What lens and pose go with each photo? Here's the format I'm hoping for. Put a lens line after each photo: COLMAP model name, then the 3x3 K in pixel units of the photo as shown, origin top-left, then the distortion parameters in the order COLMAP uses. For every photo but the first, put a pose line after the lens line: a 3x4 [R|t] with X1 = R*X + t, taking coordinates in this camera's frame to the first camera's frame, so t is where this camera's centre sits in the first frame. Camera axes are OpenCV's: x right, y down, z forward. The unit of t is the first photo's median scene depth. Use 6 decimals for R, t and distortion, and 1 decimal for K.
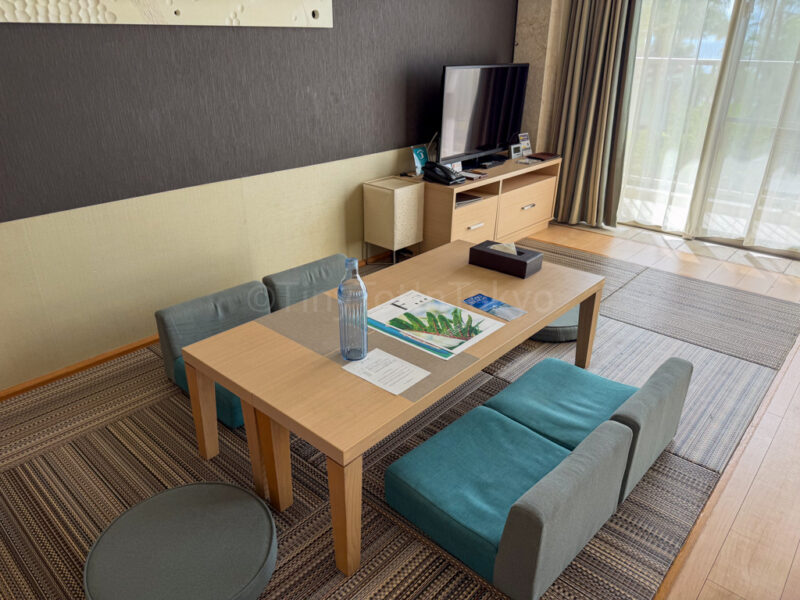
lens RADIAL K [[567.5, 0, 397.5], [0, 567.5, 299.5], [0, 0, 1]] dist [0.008417, -0.003413]
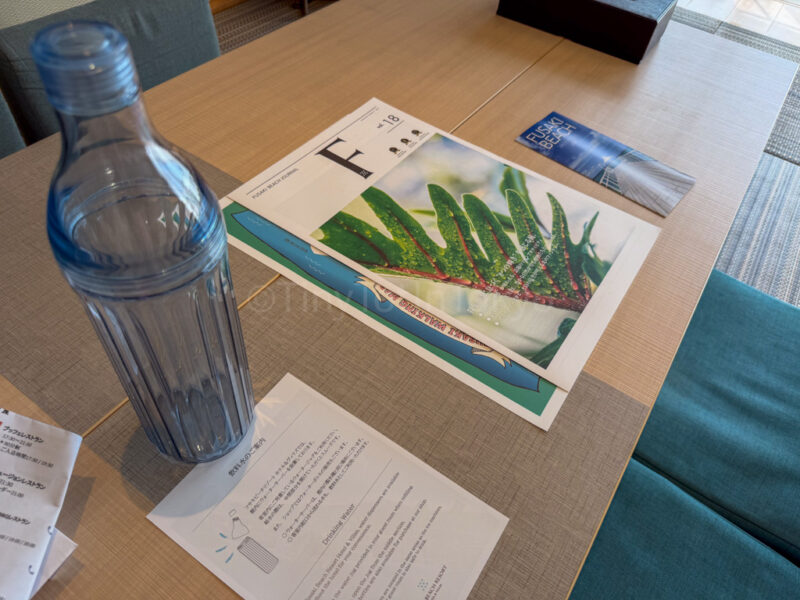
lens RADIAL K [[567.5, 0, 389.1], [0, 567.5, 318.3], [0, 0, 1]] dist [0.008417, -0.003413]
pose [[0.989941, -0.046939, 0.133470, -0.021538], [-0.017463, 0.895611, 0.444495, -0.058339], [-0.140401, -0.442355, 0.885782, 0.686261]]
